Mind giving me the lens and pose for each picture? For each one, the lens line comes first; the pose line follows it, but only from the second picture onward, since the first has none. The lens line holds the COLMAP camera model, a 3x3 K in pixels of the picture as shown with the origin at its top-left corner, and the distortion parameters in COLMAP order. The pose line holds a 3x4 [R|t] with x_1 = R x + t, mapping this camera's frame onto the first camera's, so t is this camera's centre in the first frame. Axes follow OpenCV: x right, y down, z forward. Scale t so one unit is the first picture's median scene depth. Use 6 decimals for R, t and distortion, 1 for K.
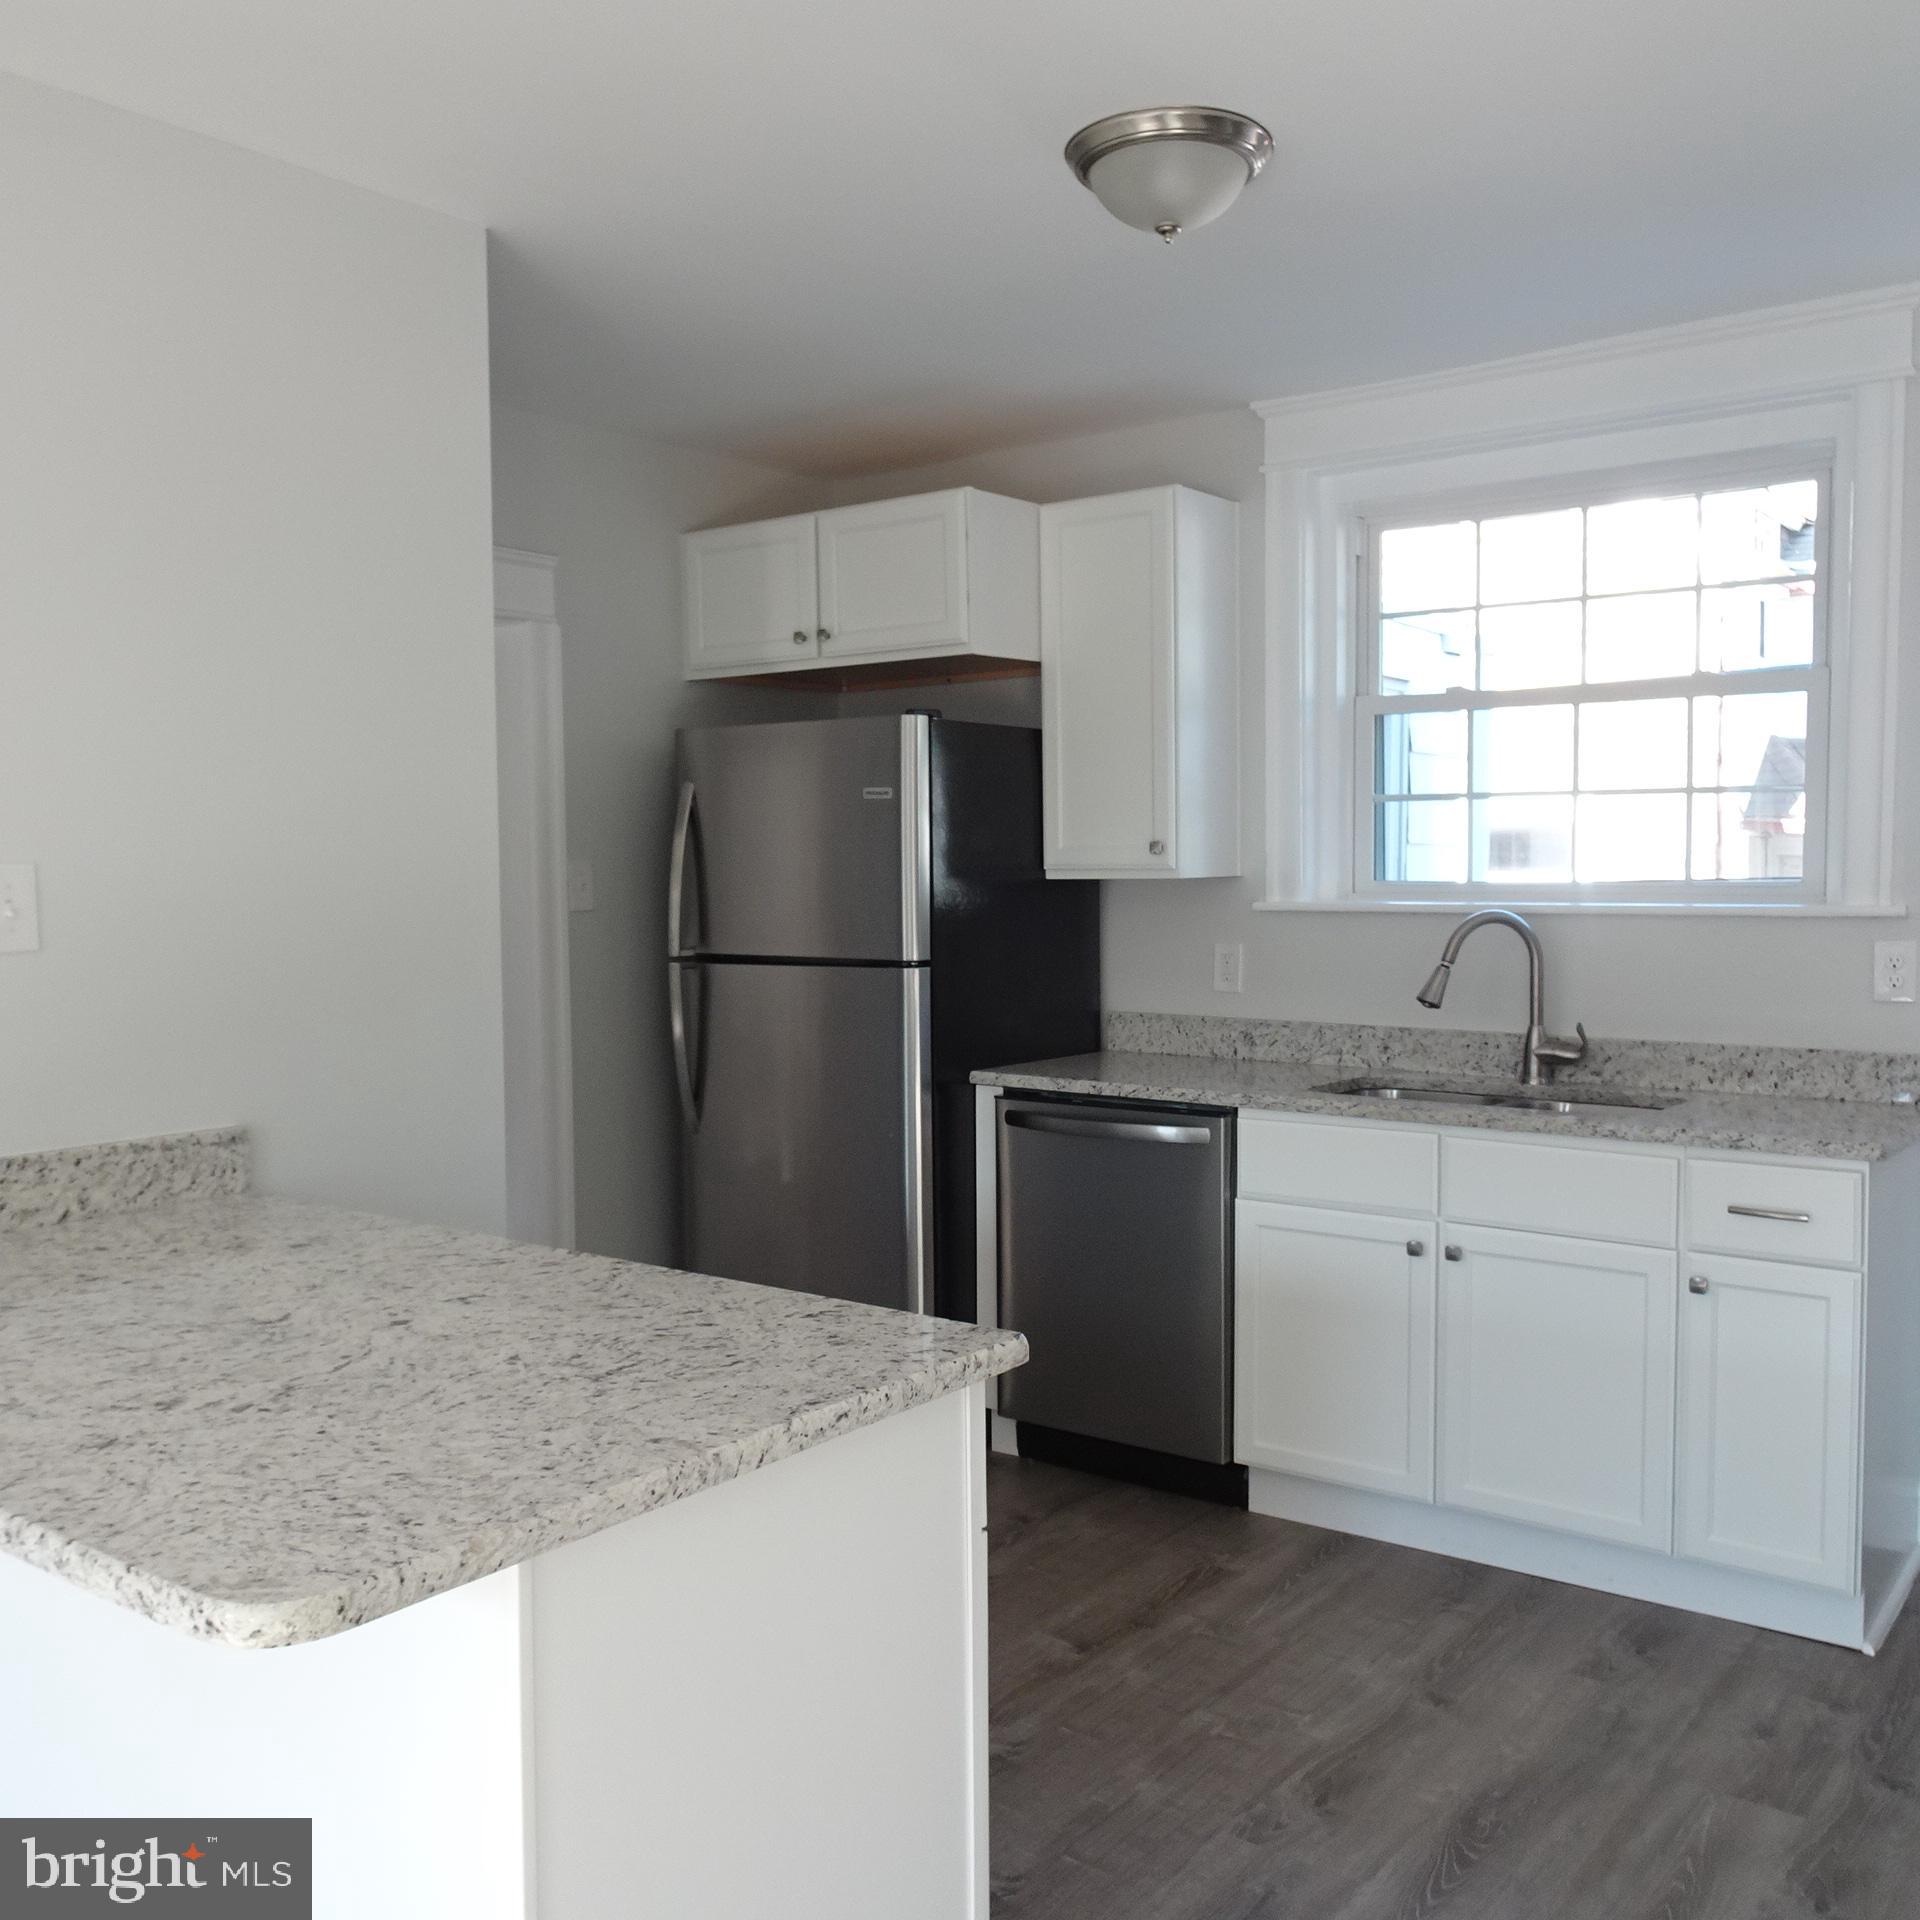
lens RADIAL K [[1816.6, 0, 958.5], [0, 1816.6, 968.1], [0, 0, 1]] dist [0.002291, 0.000000]
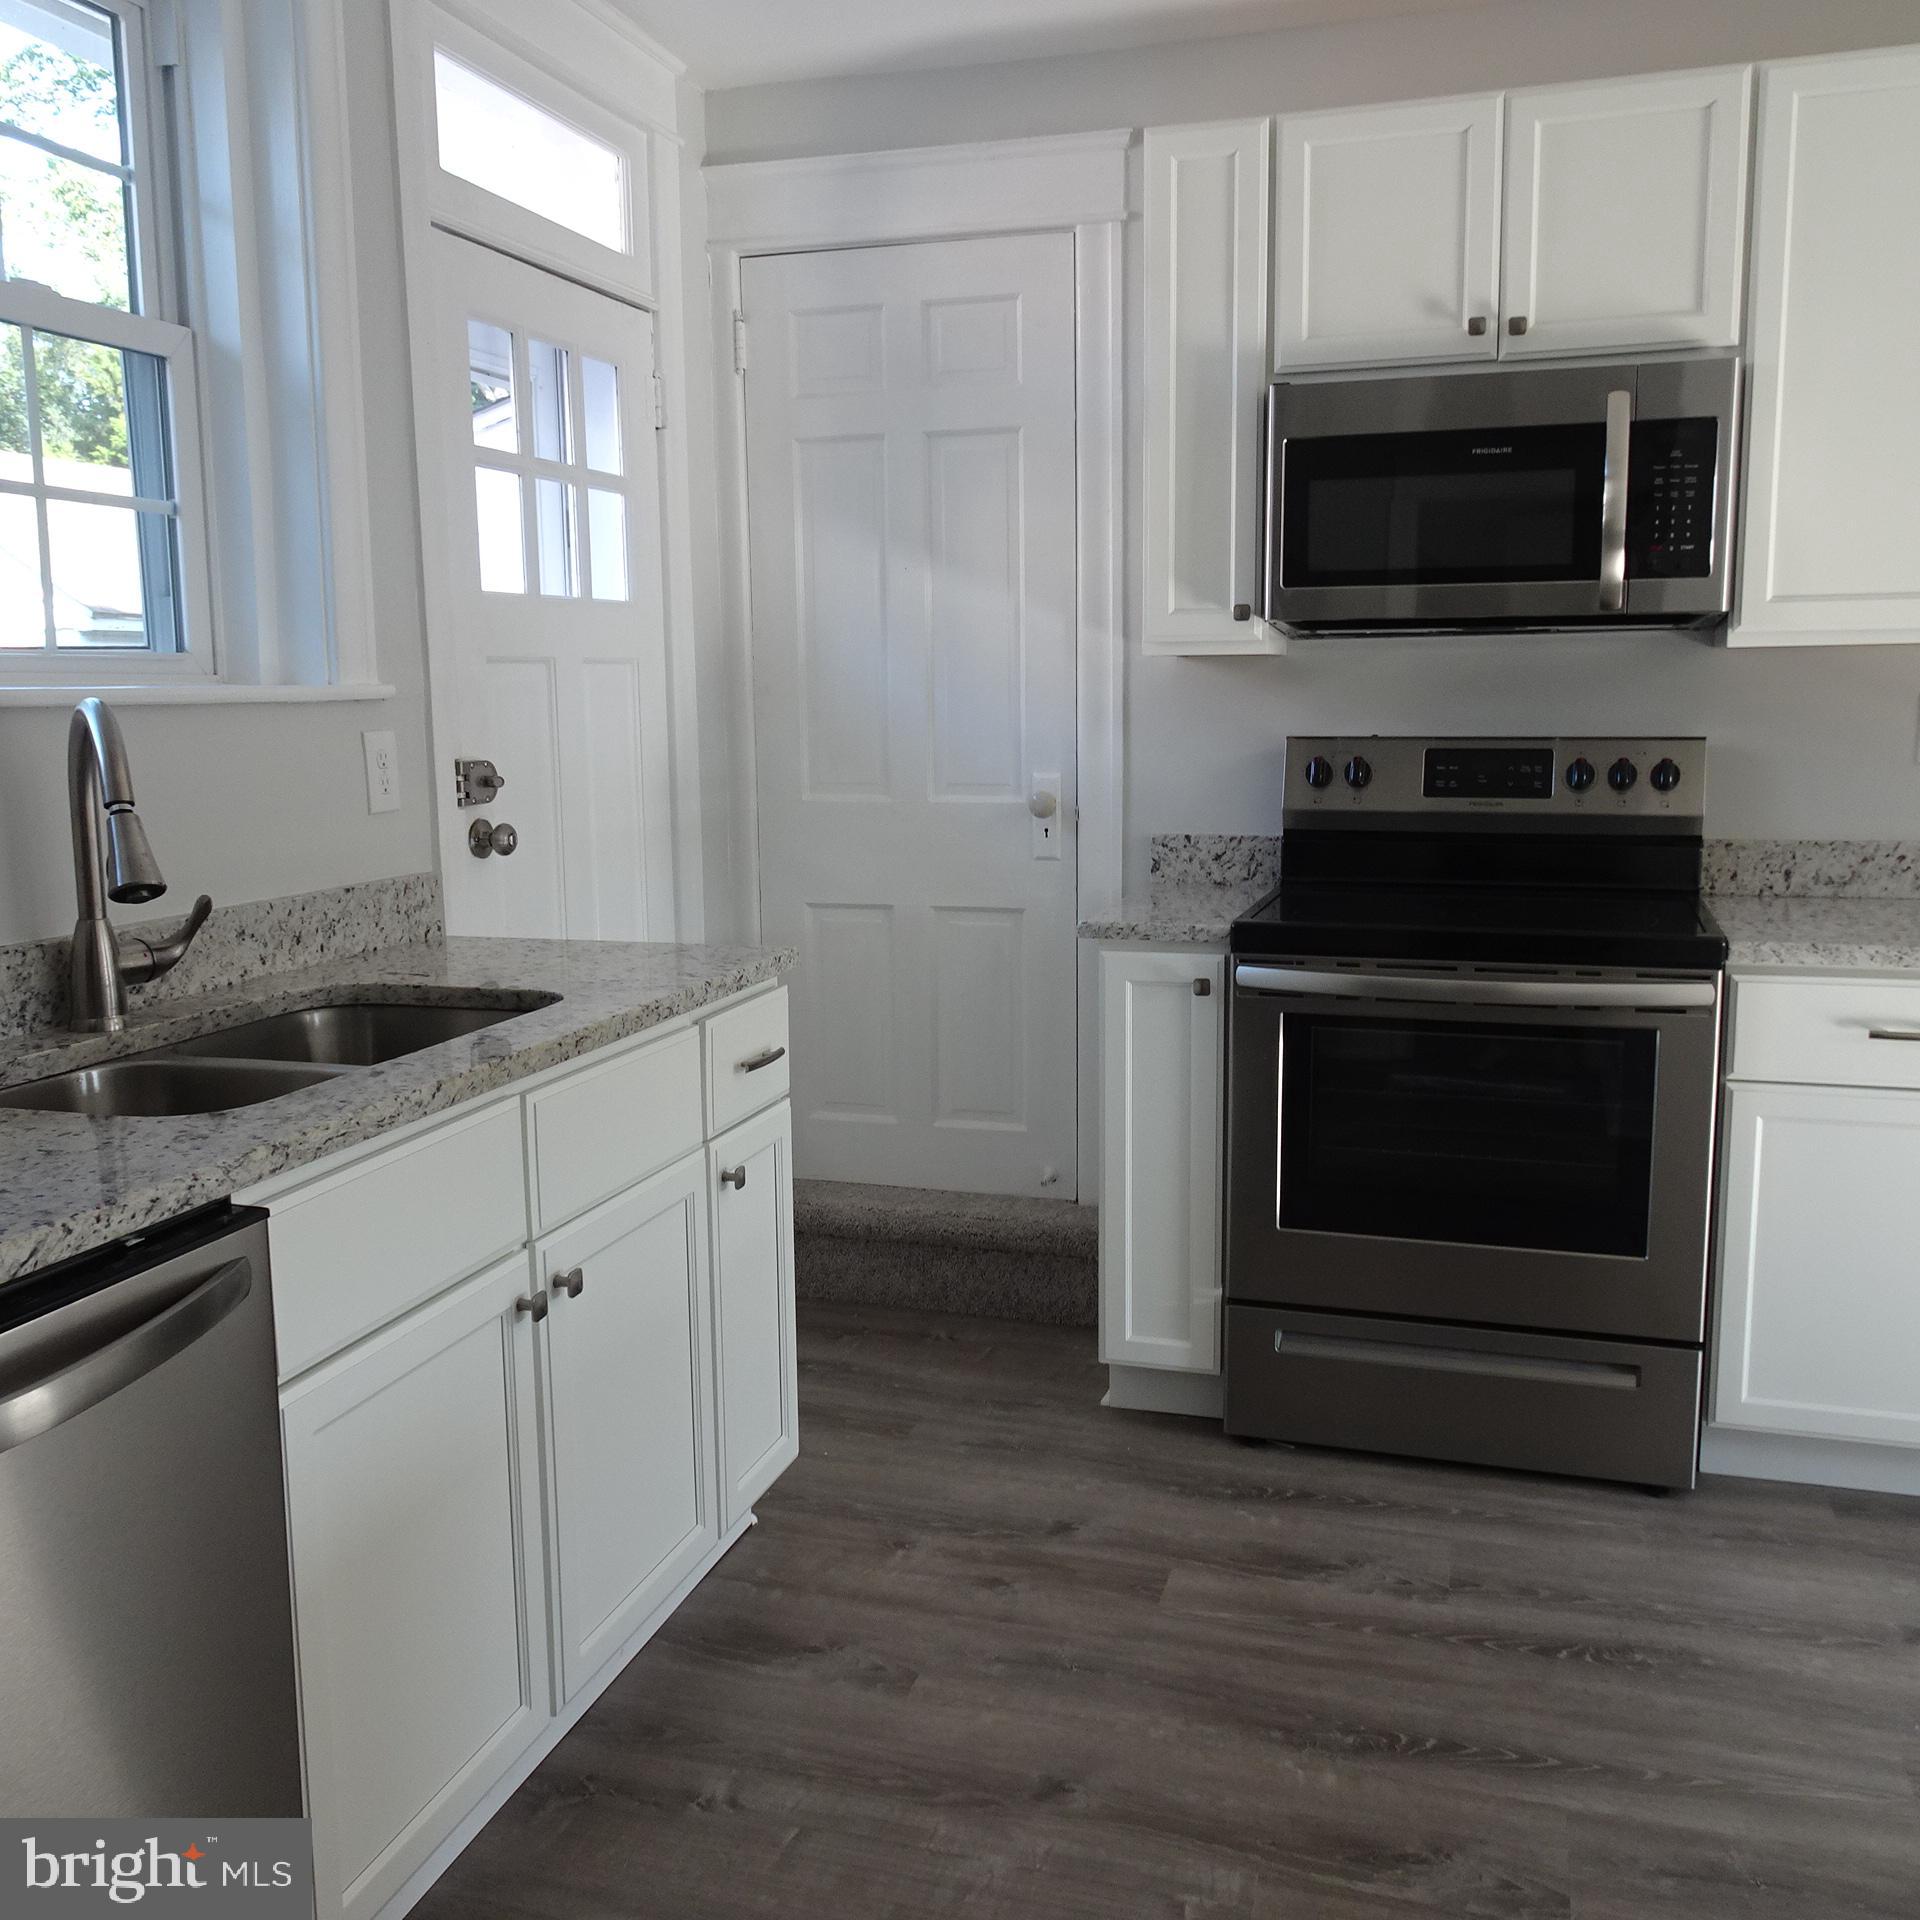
lens RADIAL K [[1816.6, 0, 946.3], [0, 1816.6, 939.5], [0, 0, 1]] dist [0.002291, 0.000000]
pose [[-0.346883, -0.123594, 0.929729, -0.265679], [0.061806, 0.986113, 0.154149, -0.029590], [-0.935870, 0.110935, -0.334427, 0.964062]]
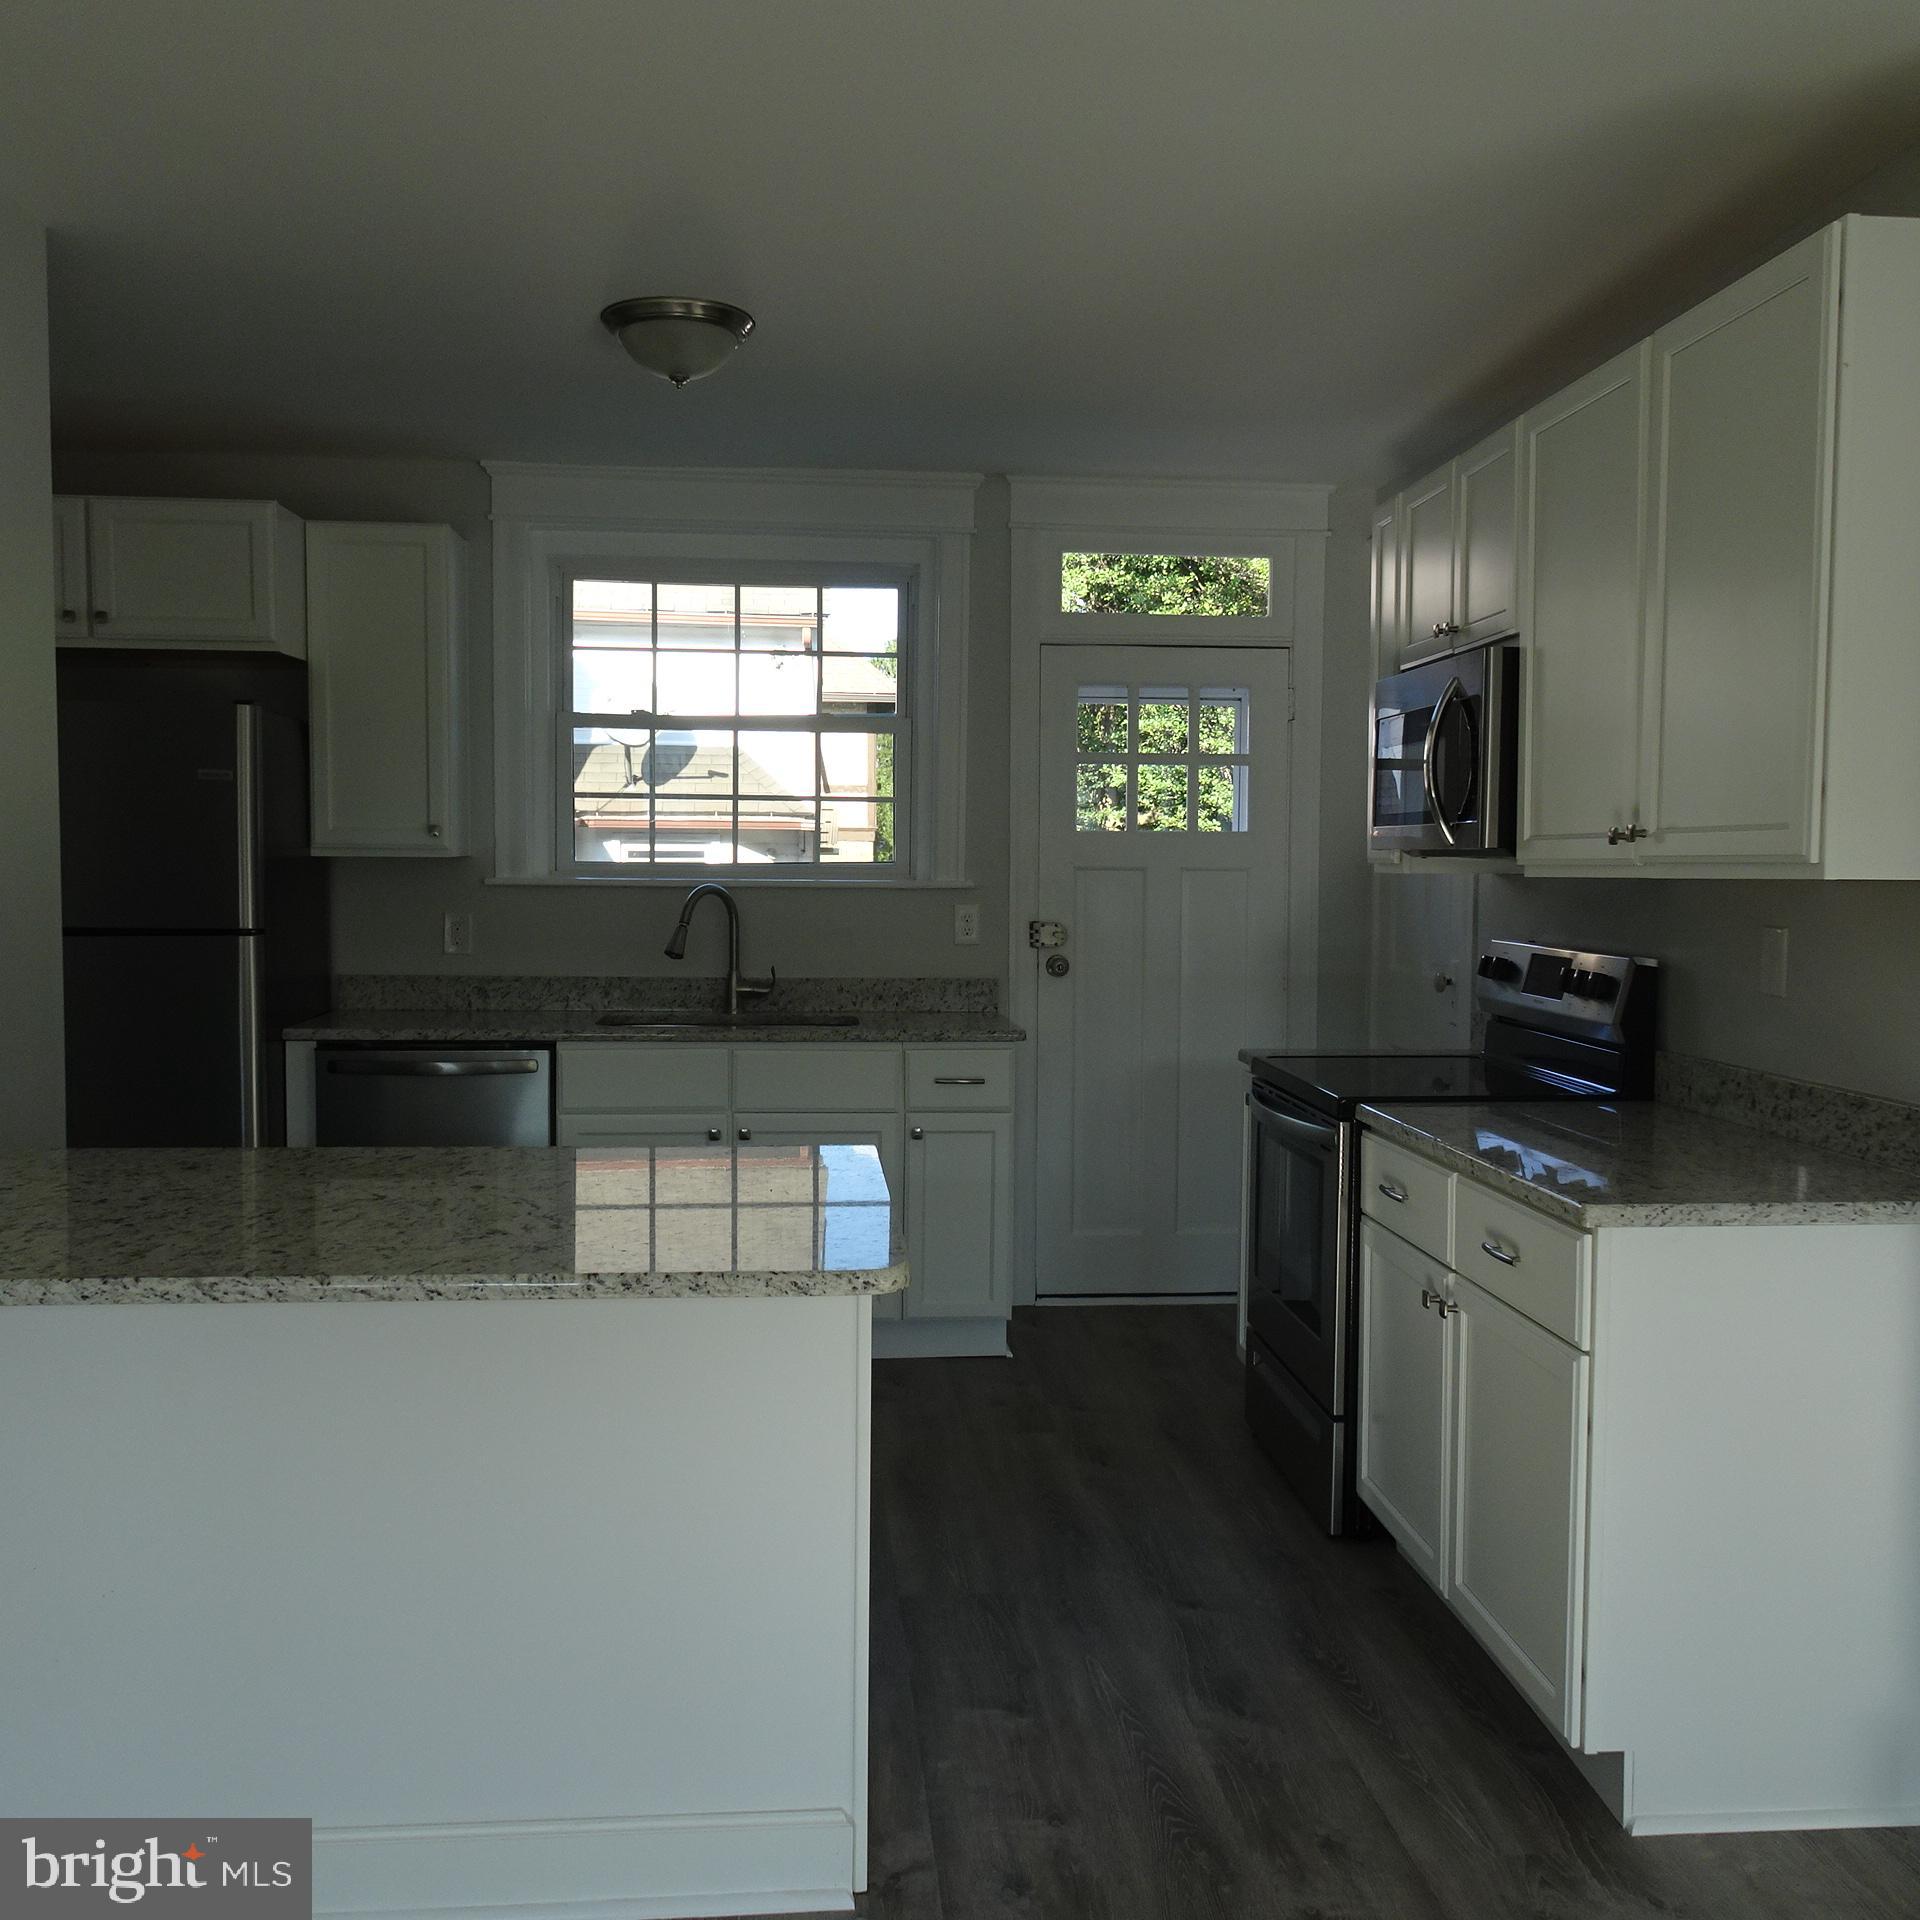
lens RADIAL K [[1816.6, 0, 971.0], [0, 1816.6, 961.3], [0, 0, 1]] dist [0.002291, 0.000000]
pose [[0.732627, -0.026049, 0.680131, -0.476654], [0.022906, 0.999645, 0.013612, 0.010995], [-0.680244, 0.005607, 0.732964, -0.105704]]
